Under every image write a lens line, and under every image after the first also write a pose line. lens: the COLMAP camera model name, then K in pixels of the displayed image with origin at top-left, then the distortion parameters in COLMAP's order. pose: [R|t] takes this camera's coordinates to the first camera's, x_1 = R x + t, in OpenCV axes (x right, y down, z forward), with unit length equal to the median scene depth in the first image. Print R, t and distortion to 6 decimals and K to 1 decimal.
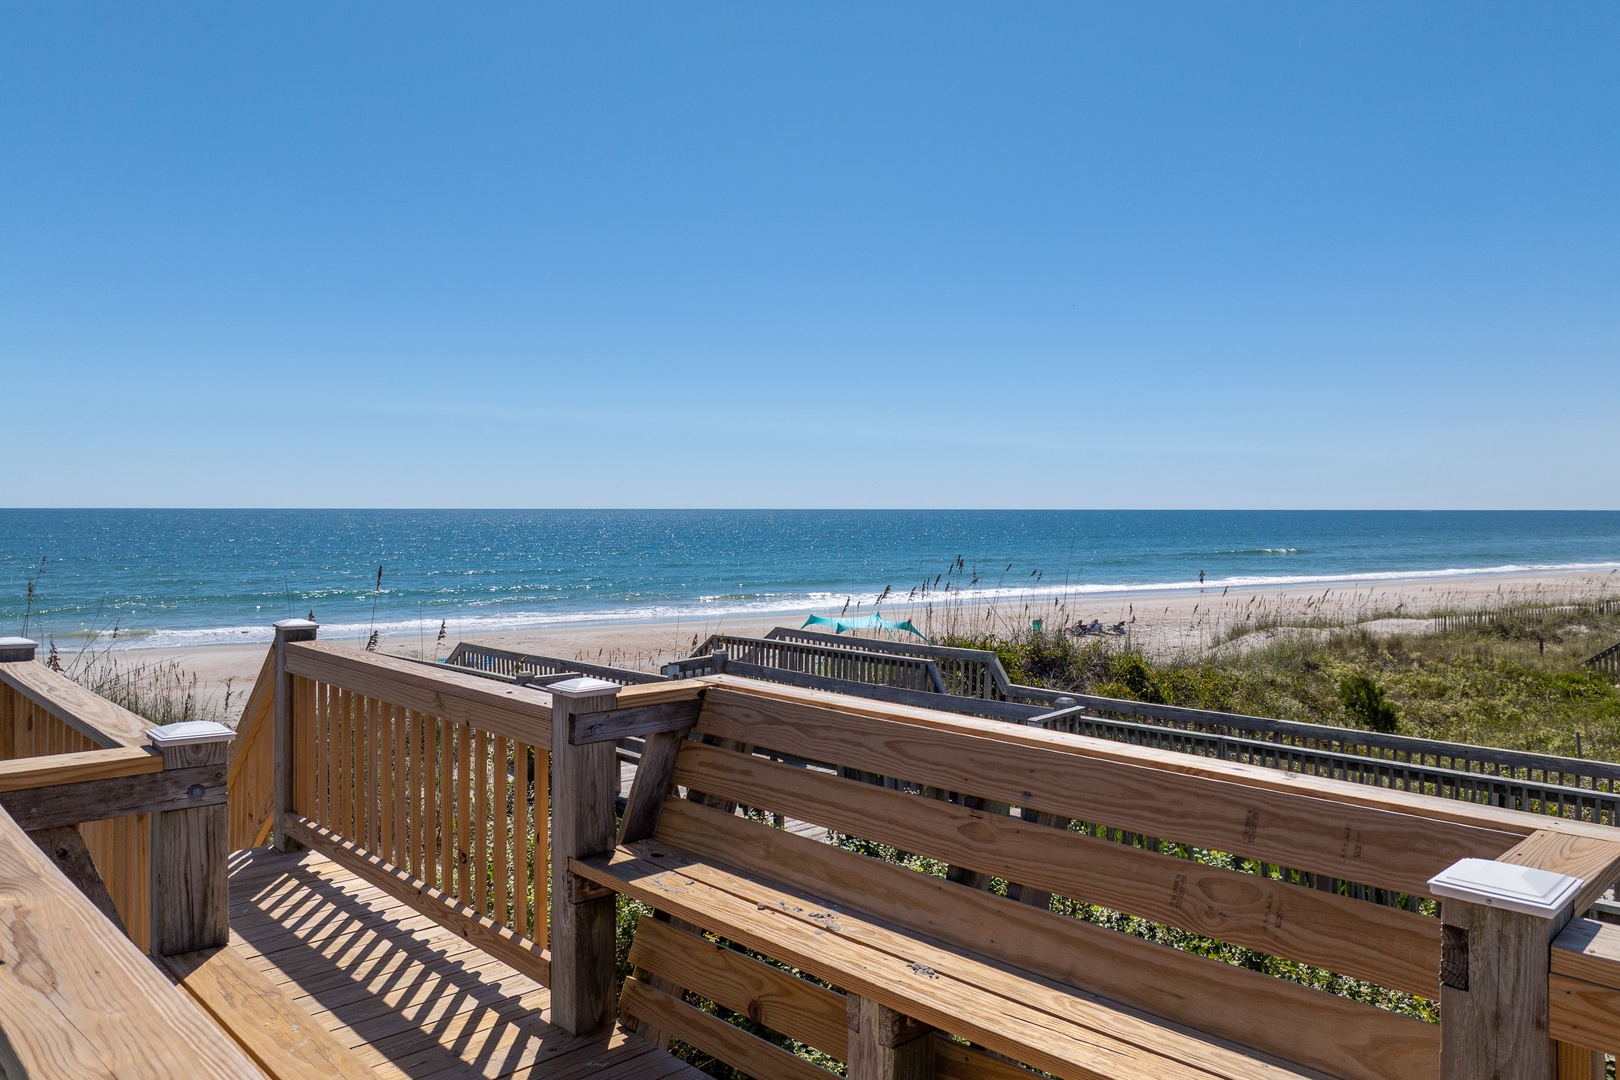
lens RADIAL K [[1145.2, 0, 806.7], [0, 1145.2, 537.3], [0, 0, 1]] dist [-0.042895, -0.000968]
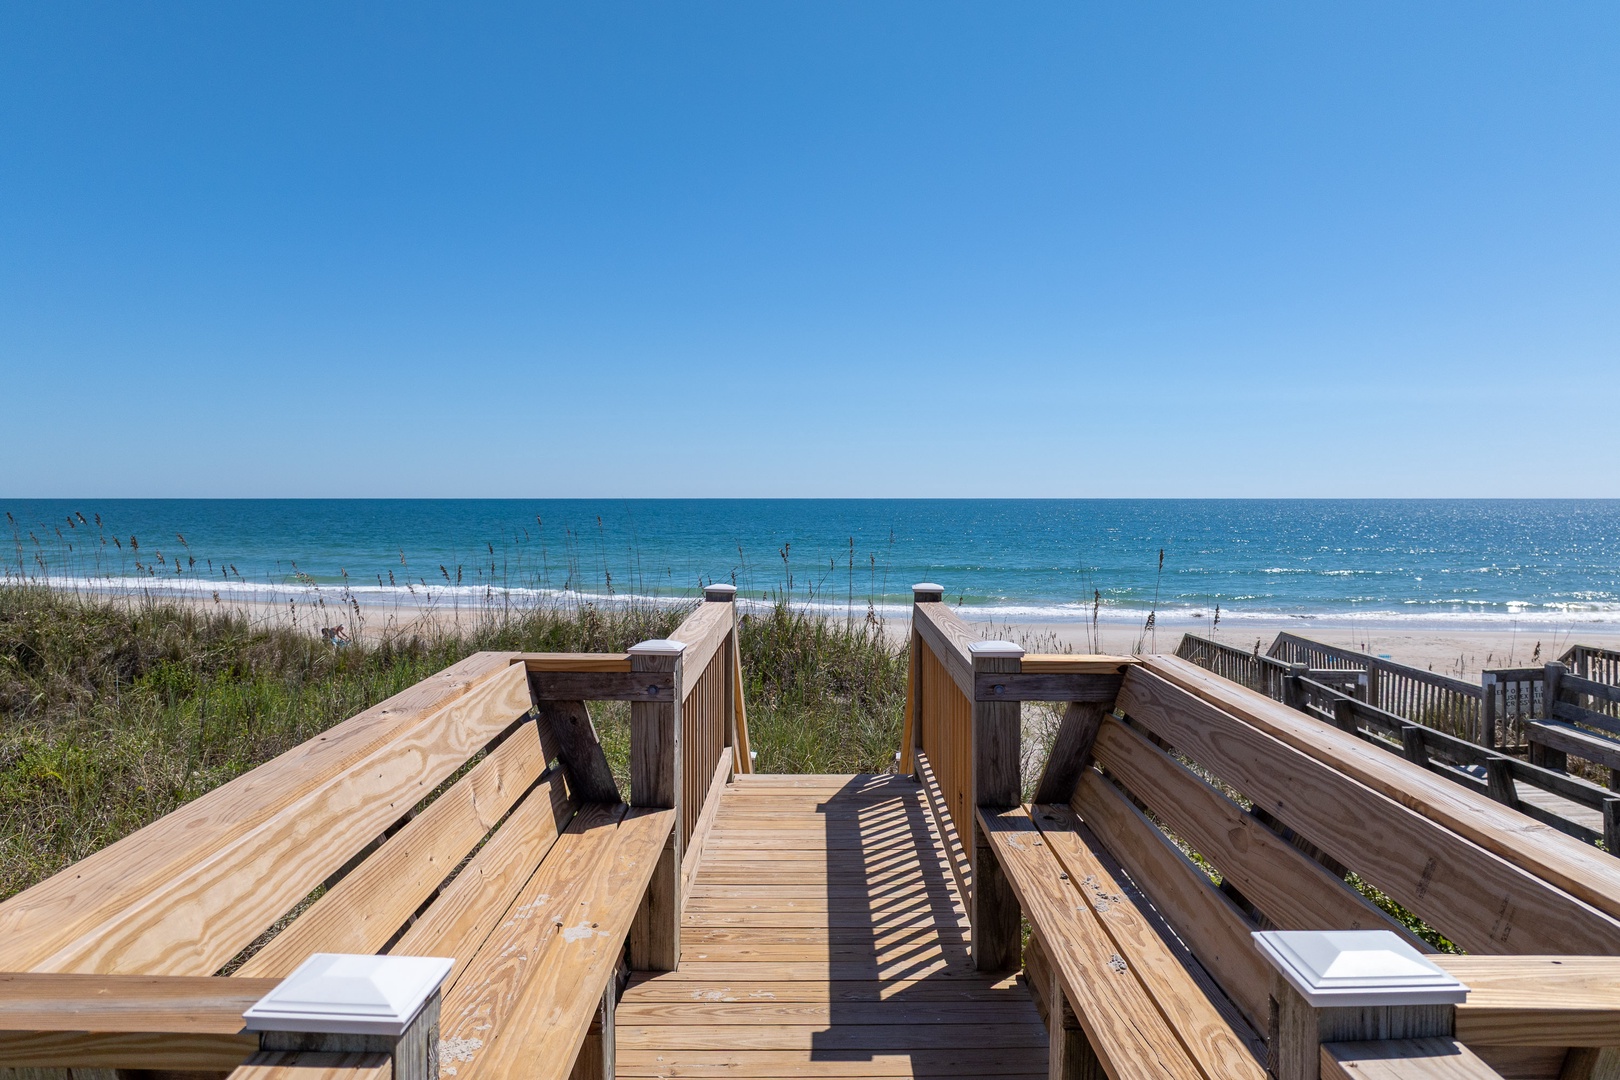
lens RADIAL K [[1145.2, 0, 806.7], [0, 1145.2, 533.4], [0, 0, 1]] dist [-0.042895, -0.000968]
pose [[0.723176, 0.022116, -0.690309, 0.419186], [-0.017419, 0.999753, 0.013782, 0.011029], [0.690444, 0.002057, 0.723383, 0.101858]]
